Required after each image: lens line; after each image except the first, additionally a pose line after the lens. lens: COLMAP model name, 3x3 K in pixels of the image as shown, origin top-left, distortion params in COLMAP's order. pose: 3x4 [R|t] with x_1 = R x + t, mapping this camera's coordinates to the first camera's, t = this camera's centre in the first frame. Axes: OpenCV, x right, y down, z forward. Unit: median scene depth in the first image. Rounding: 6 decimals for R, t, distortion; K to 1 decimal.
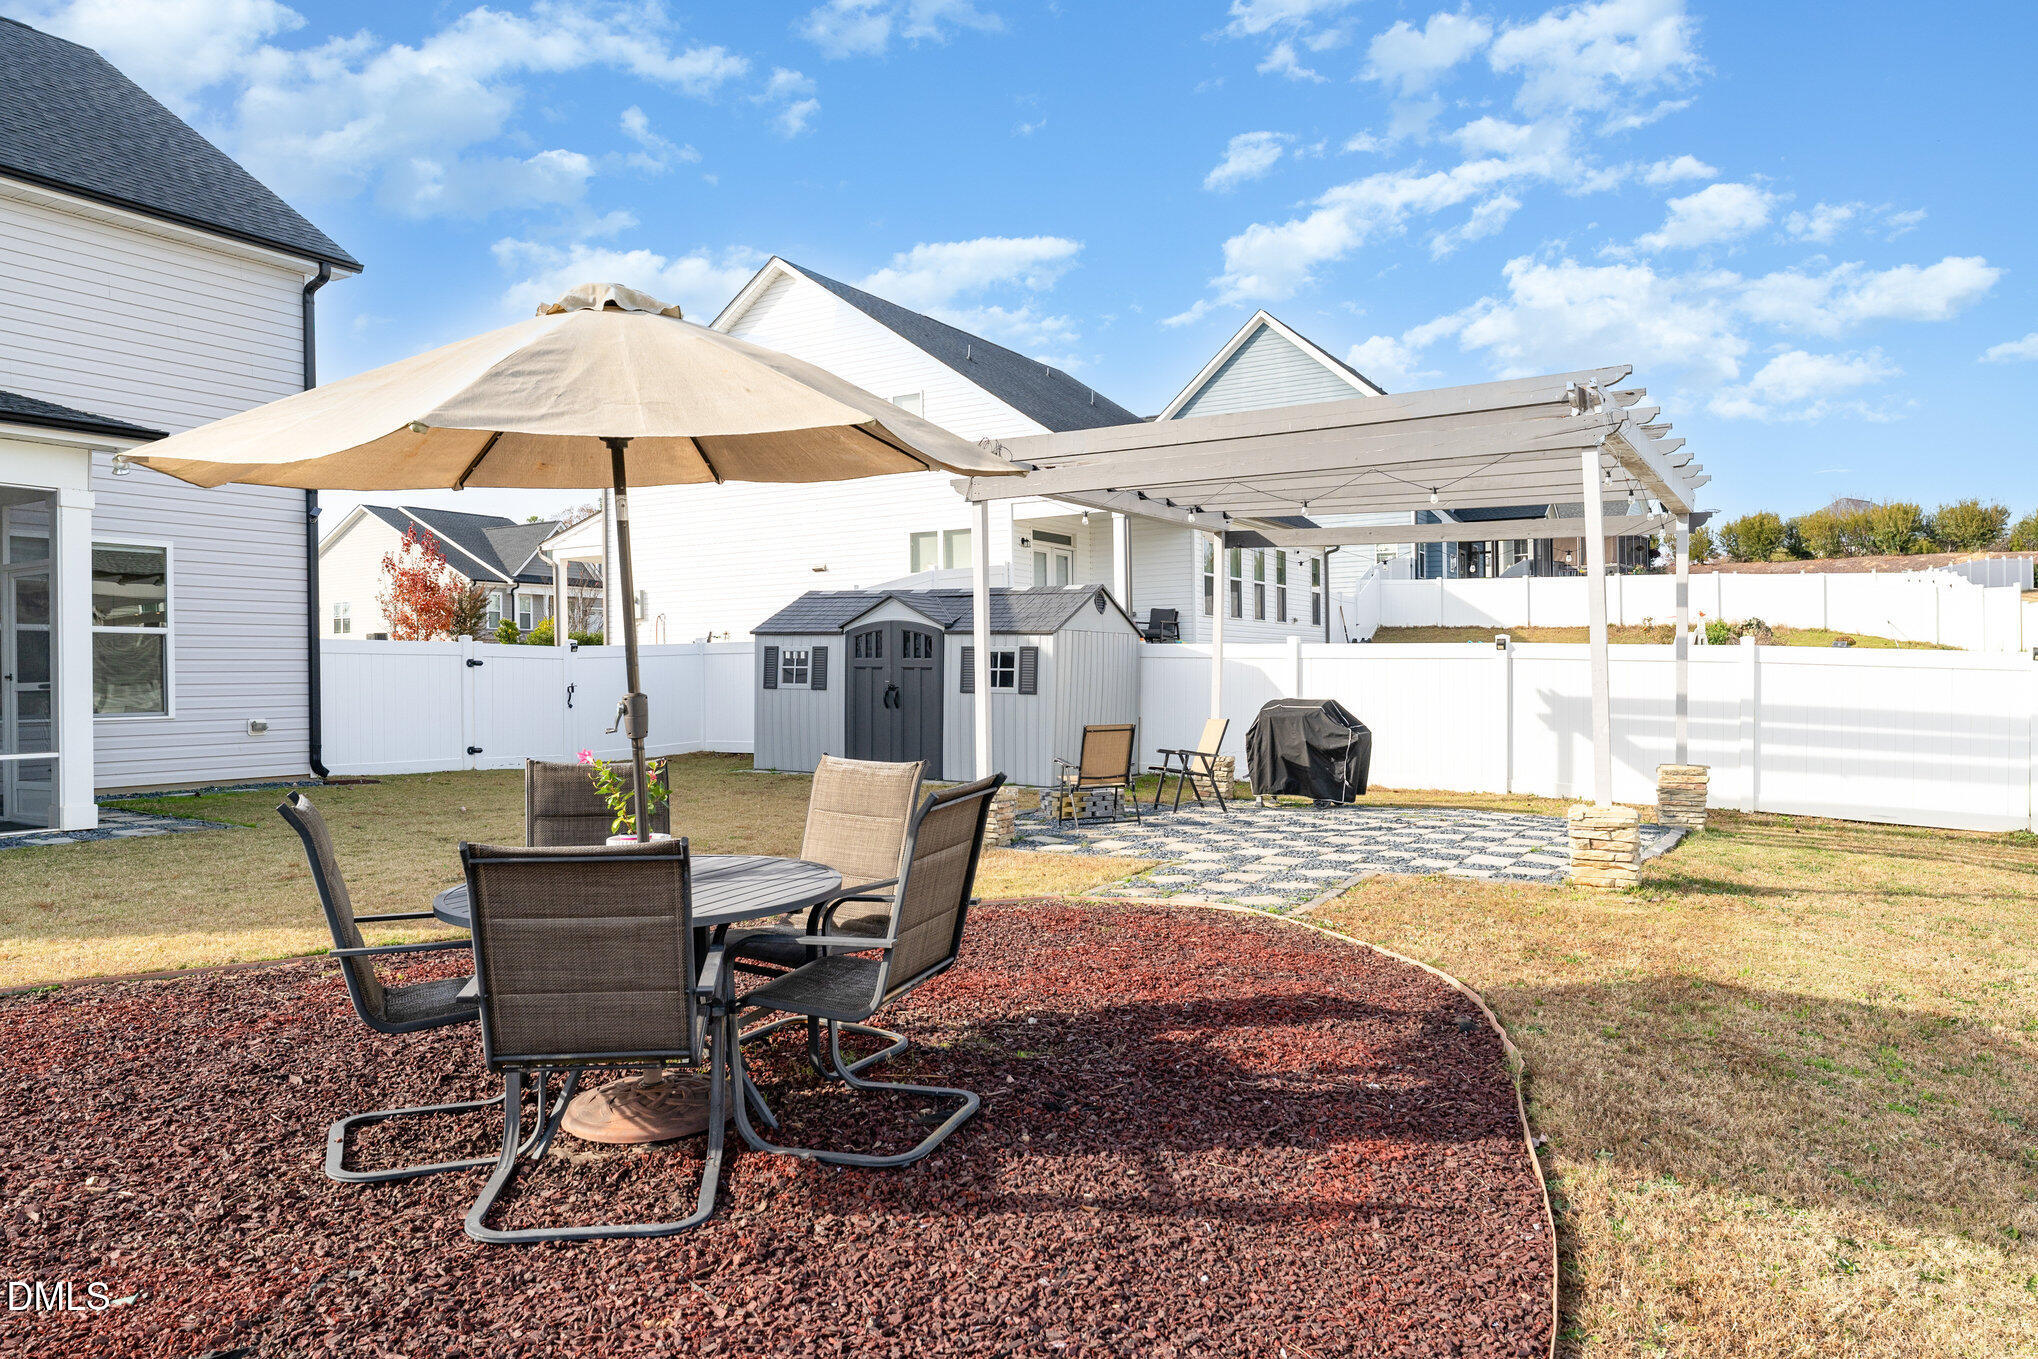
lens RADIAL K [[1364.0, 0, 1019.0], [0, 1364.0, 679.5], [0, 0, 1]] dist [0.002088, 0.000246]
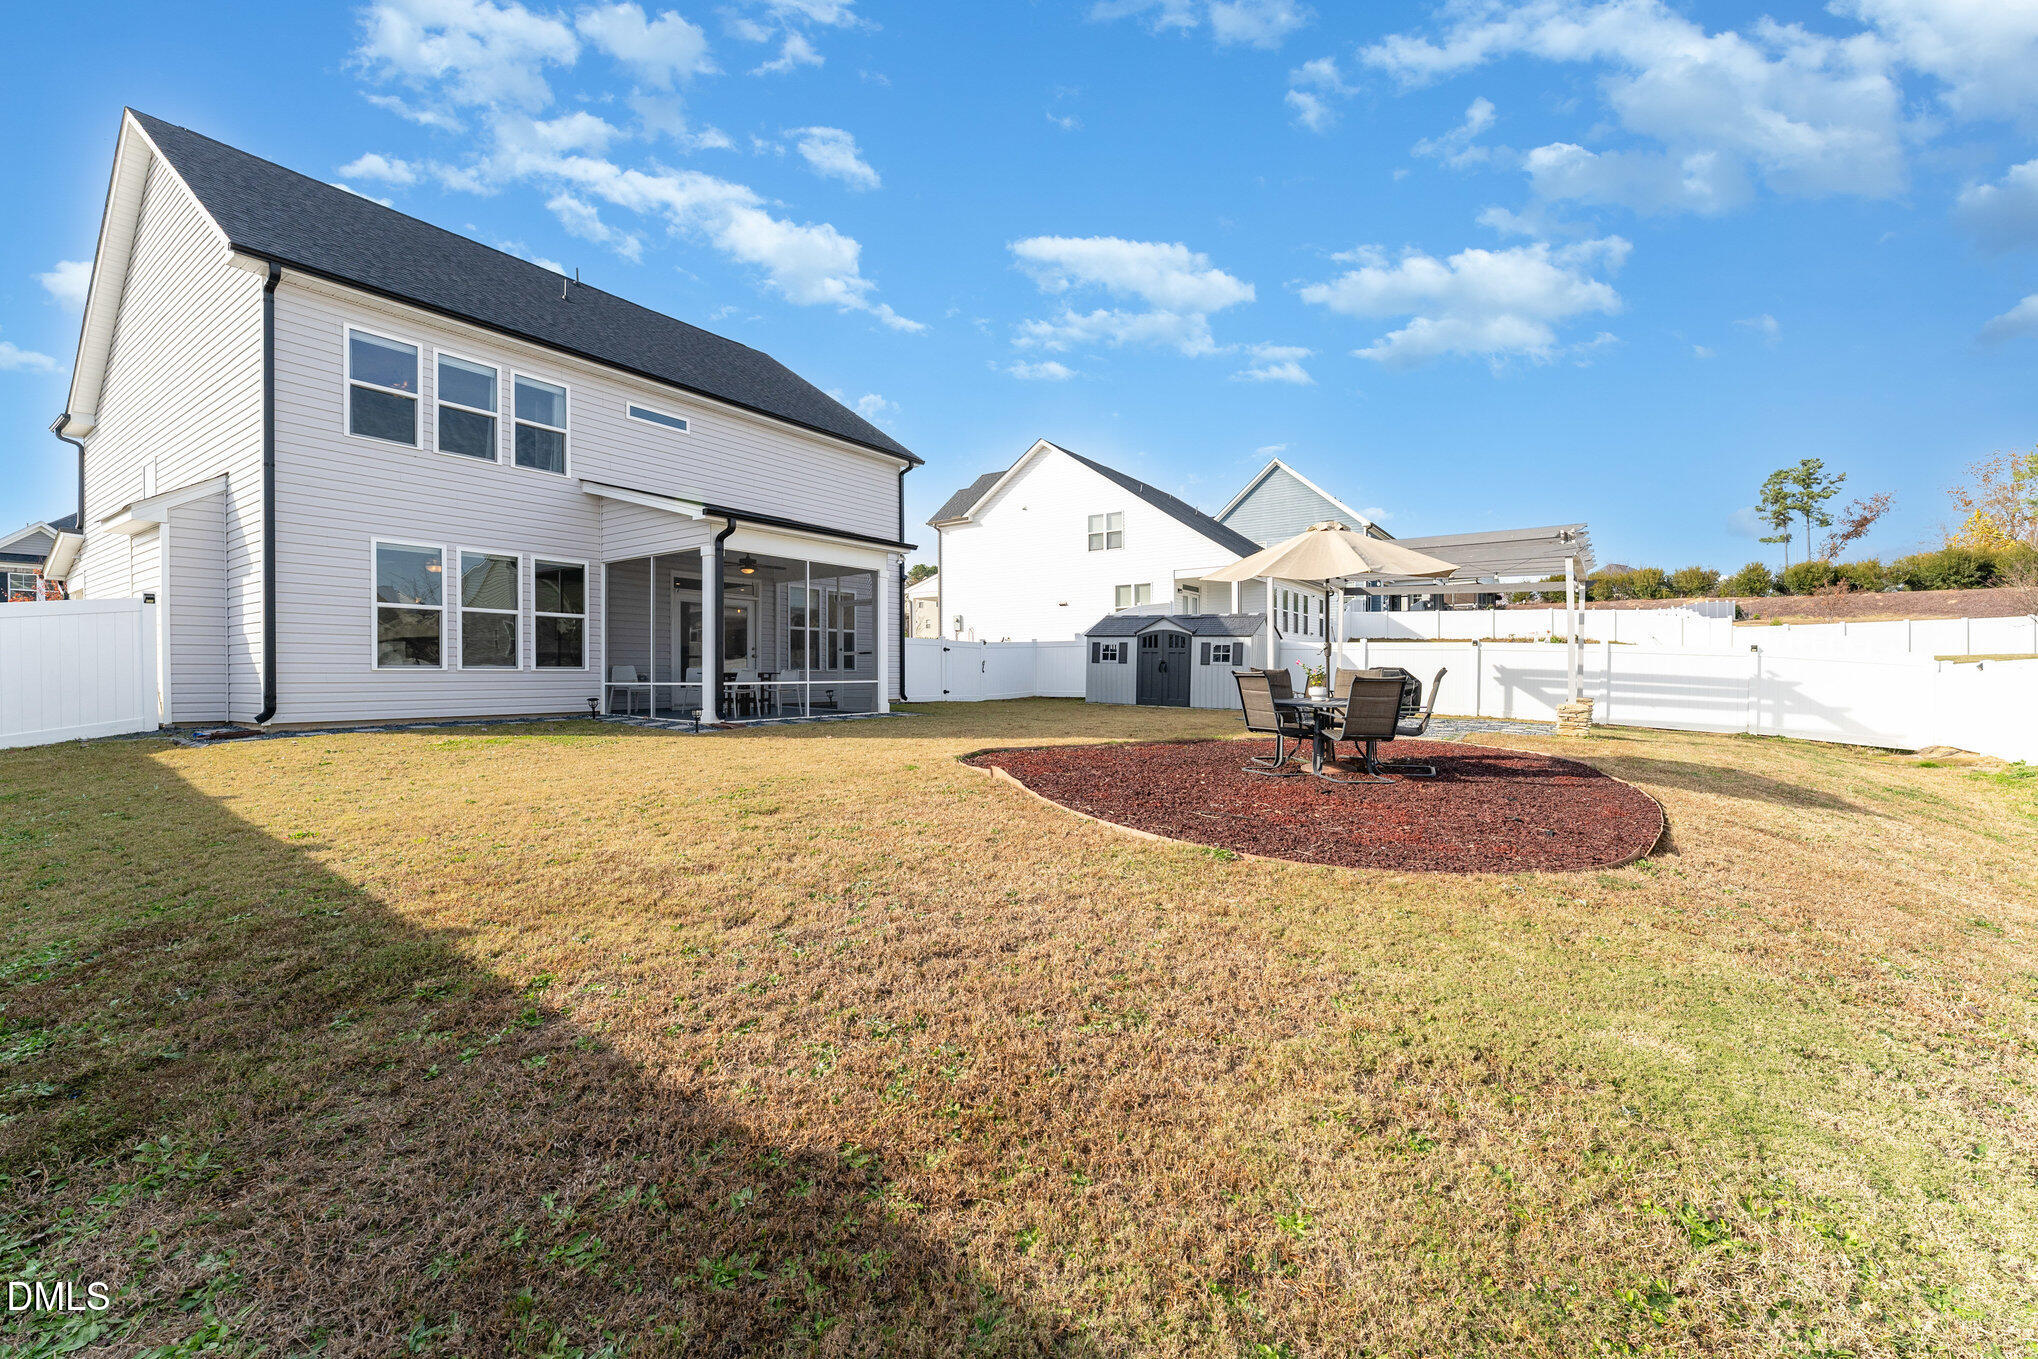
lens RADIAL K [[828.9, 0, 1019.0], [0, 828.9, 679.5], [0, 0, 1]] dist [0.000591, -0.000141]
pose [[0.997660, 0.011285, -0.067434, -0.219574], [-0.010642, 0.999895, 0.009881, 0.021264], [0.067539, -0.009141, 0.997675, -0.260132]]
